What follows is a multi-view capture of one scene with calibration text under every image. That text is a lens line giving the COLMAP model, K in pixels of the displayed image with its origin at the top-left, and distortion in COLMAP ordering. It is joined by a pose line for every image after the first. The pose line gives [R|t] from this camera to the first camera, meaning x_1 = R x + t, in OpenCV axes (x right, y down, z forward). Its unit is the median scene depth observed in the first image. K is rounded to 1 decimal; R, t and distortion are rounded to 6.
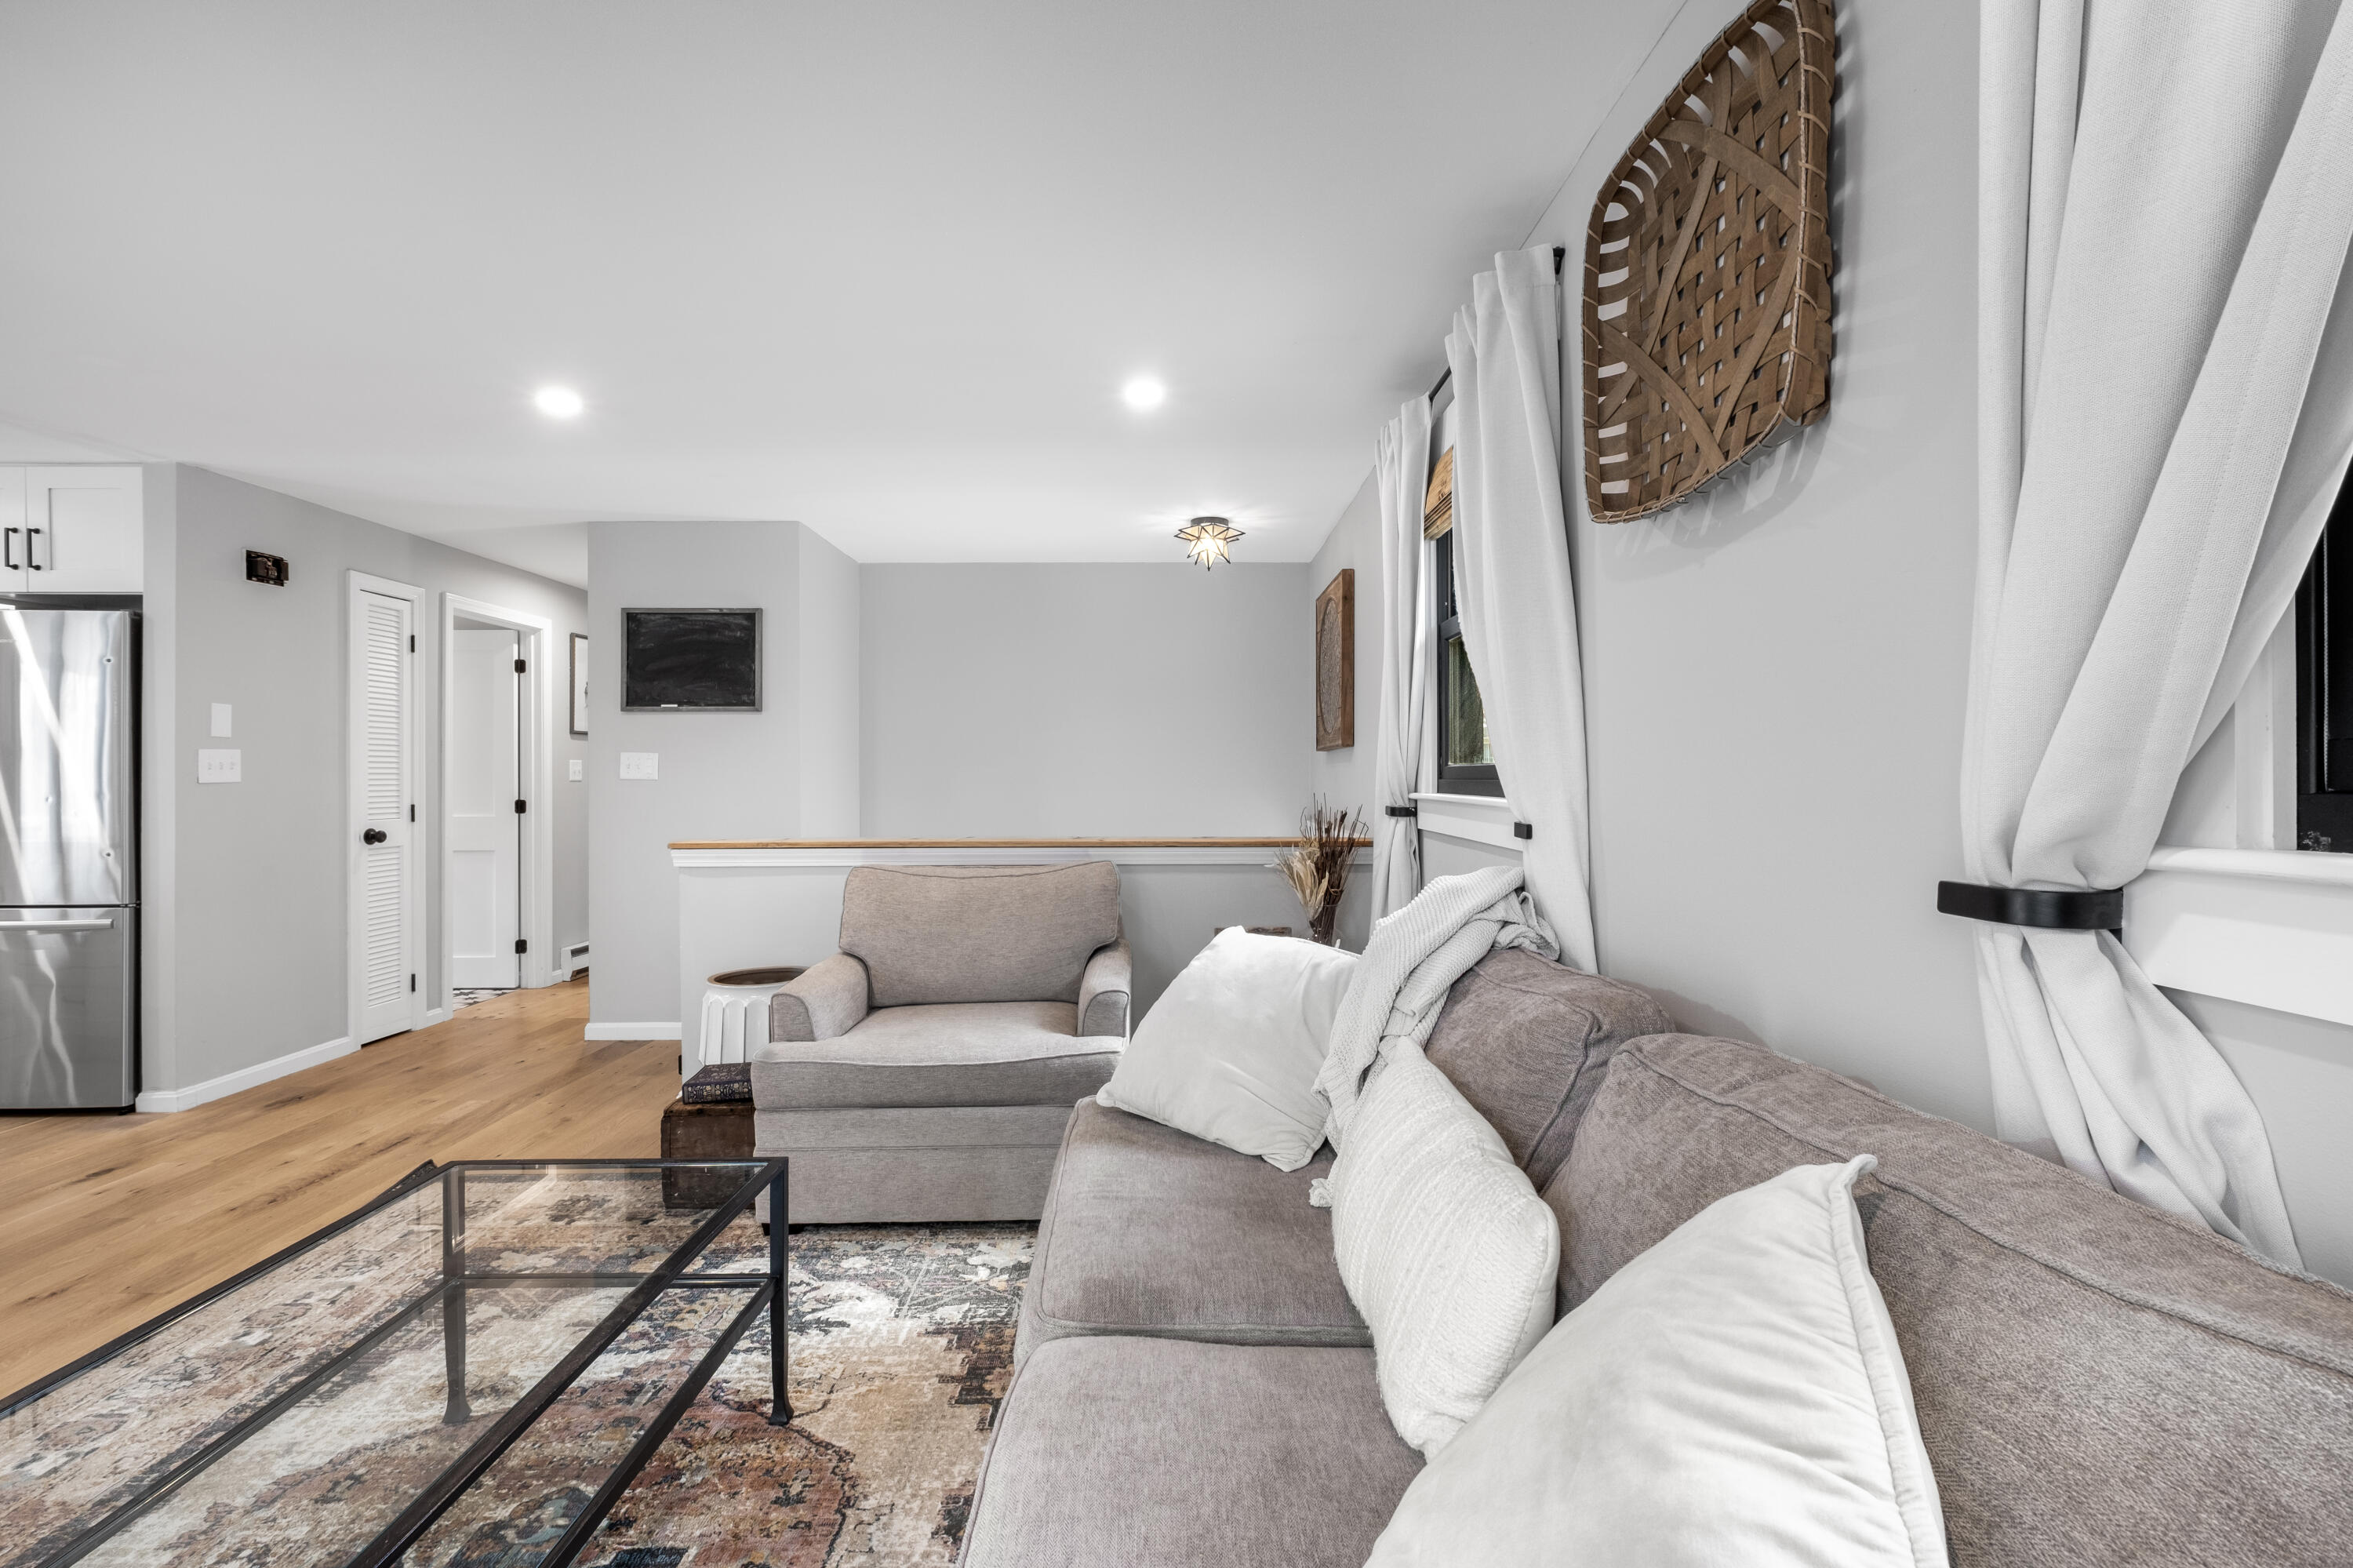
lens RADIAL K [[1024.8, 0, 1176.7], [0, 1024.8, 779.2], [0, 0, 1]] dist [-0.001100, -0.003243]
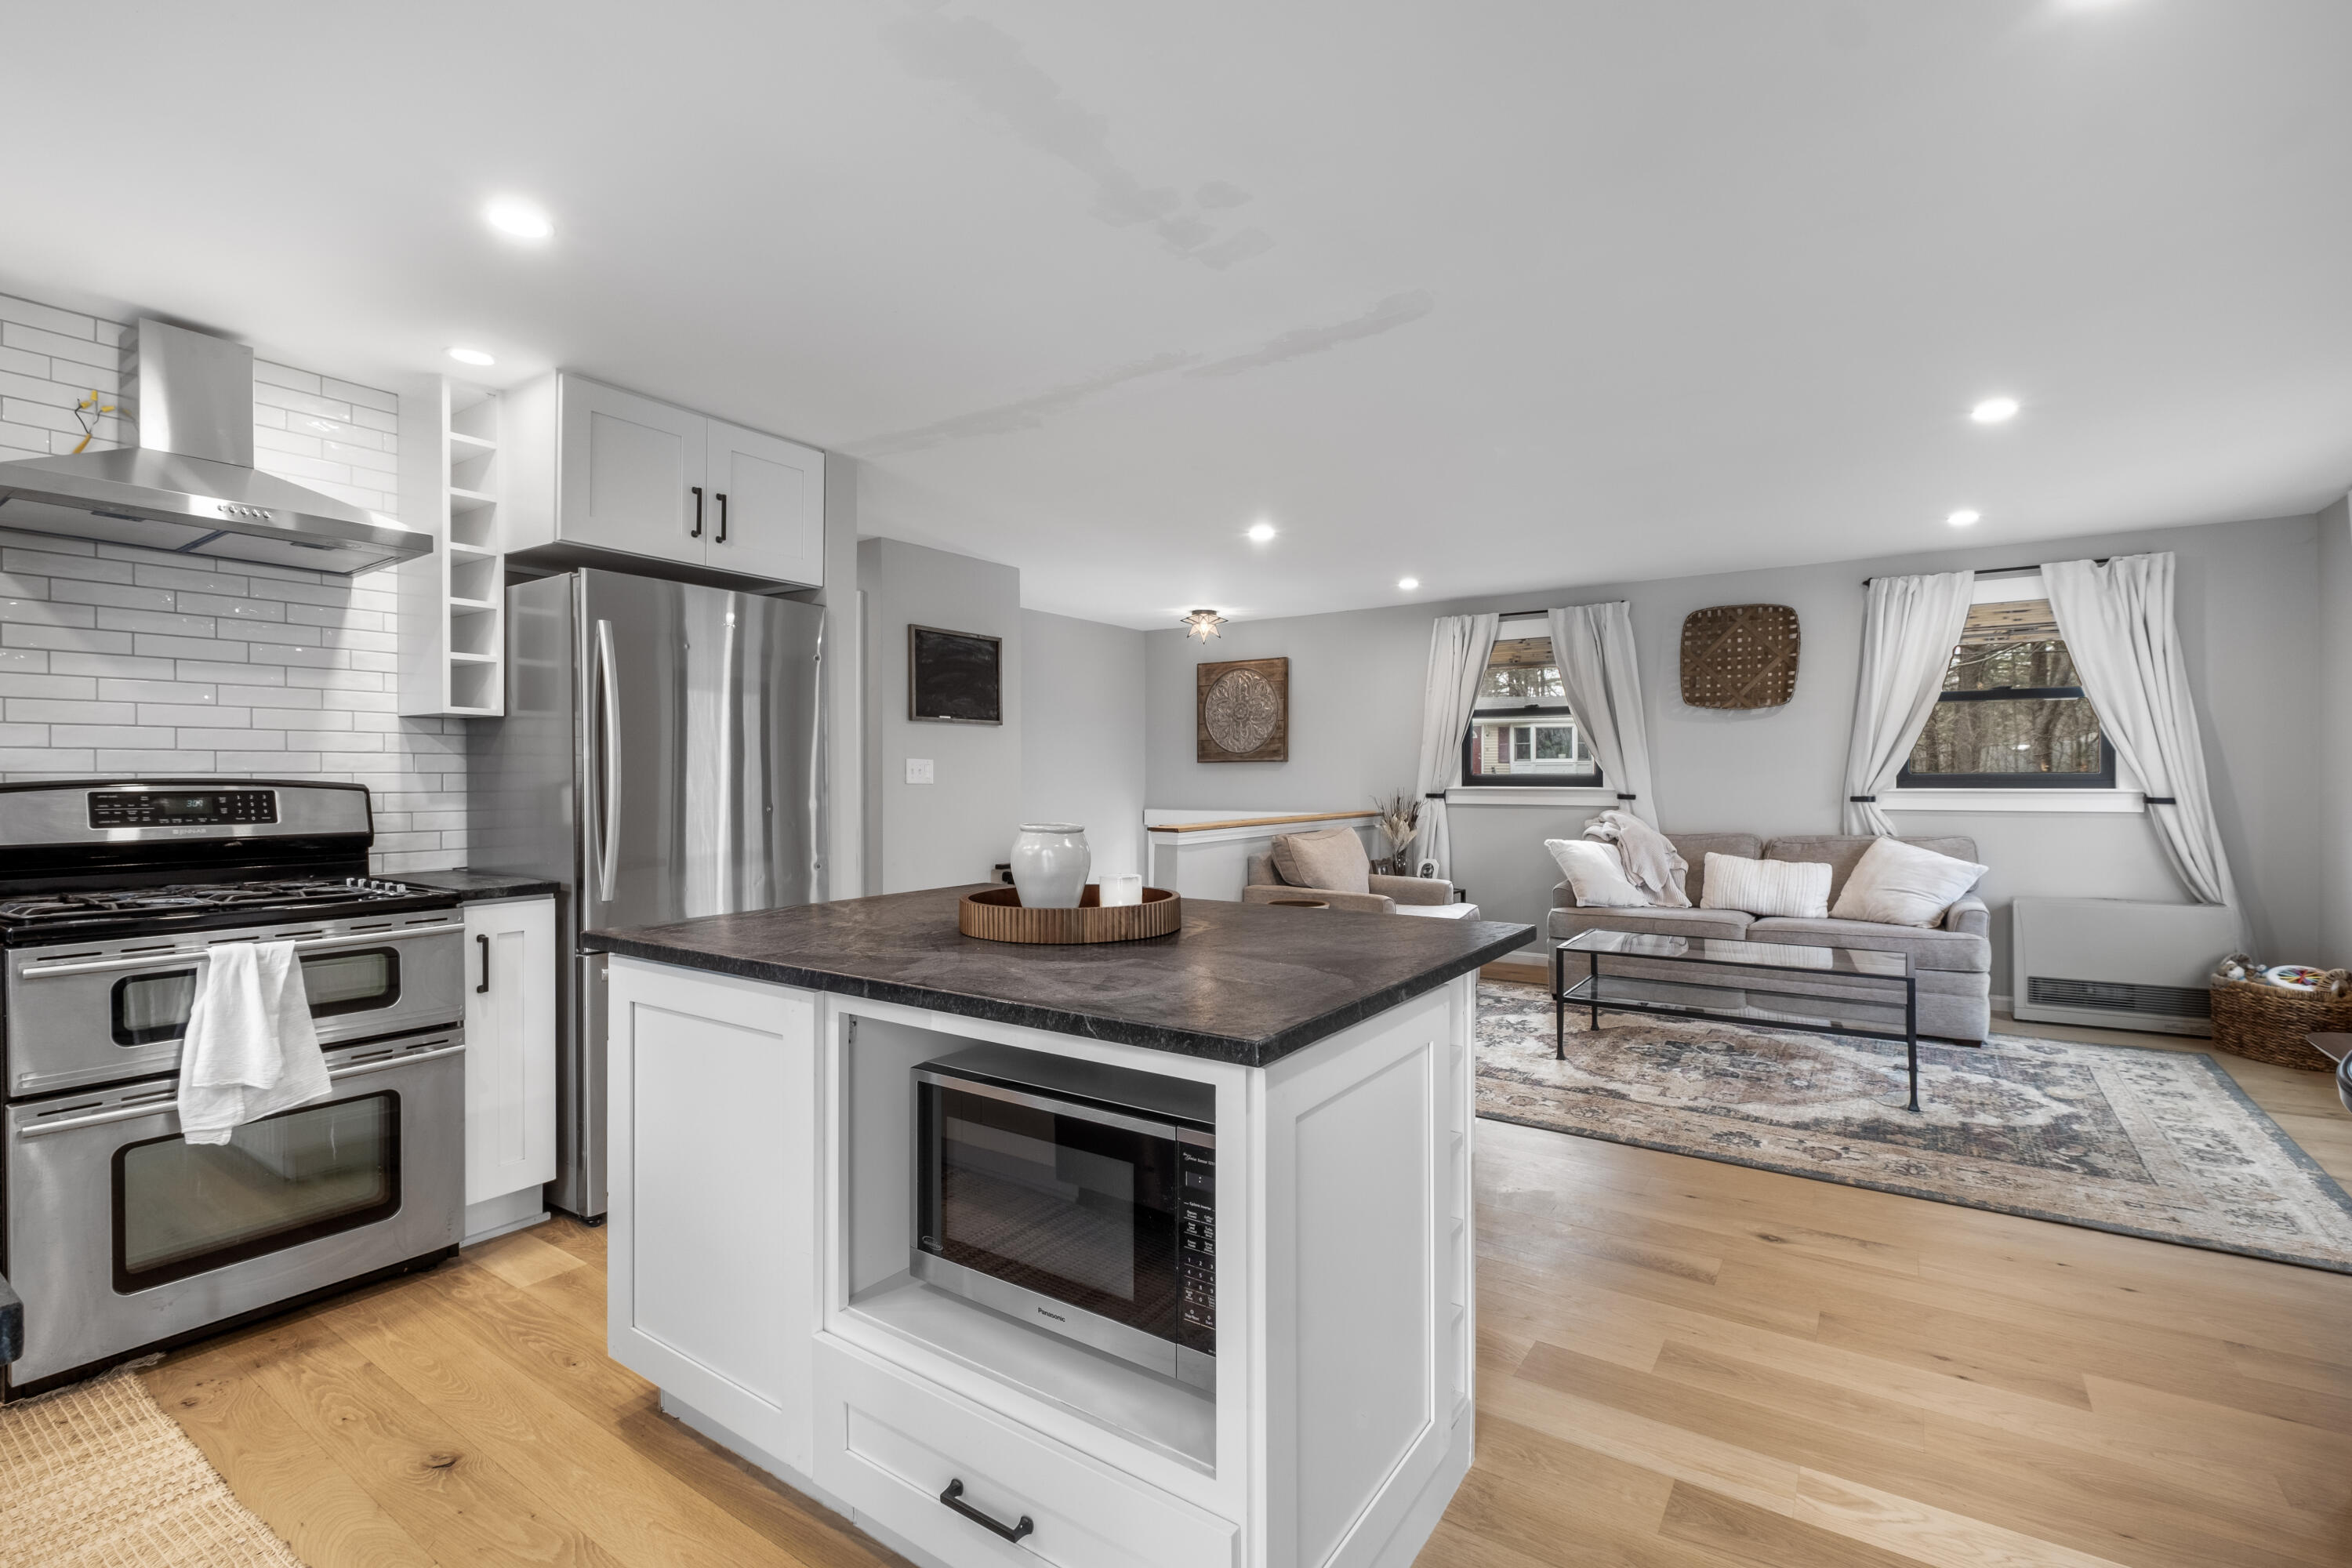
lens RADIAL K [[1055.9, 0, 1174.8], [0, 1055.9, 776.8], [0, 0, 1]] dist [0.001060, -0.004296]
pose [[0.573042, -0.000989, 0.819525, -1.666153], [0.004481, 0.999988, -0.001926, -0.004915], [-0.819513, 0.004776, 0.573040, 0.182675]]
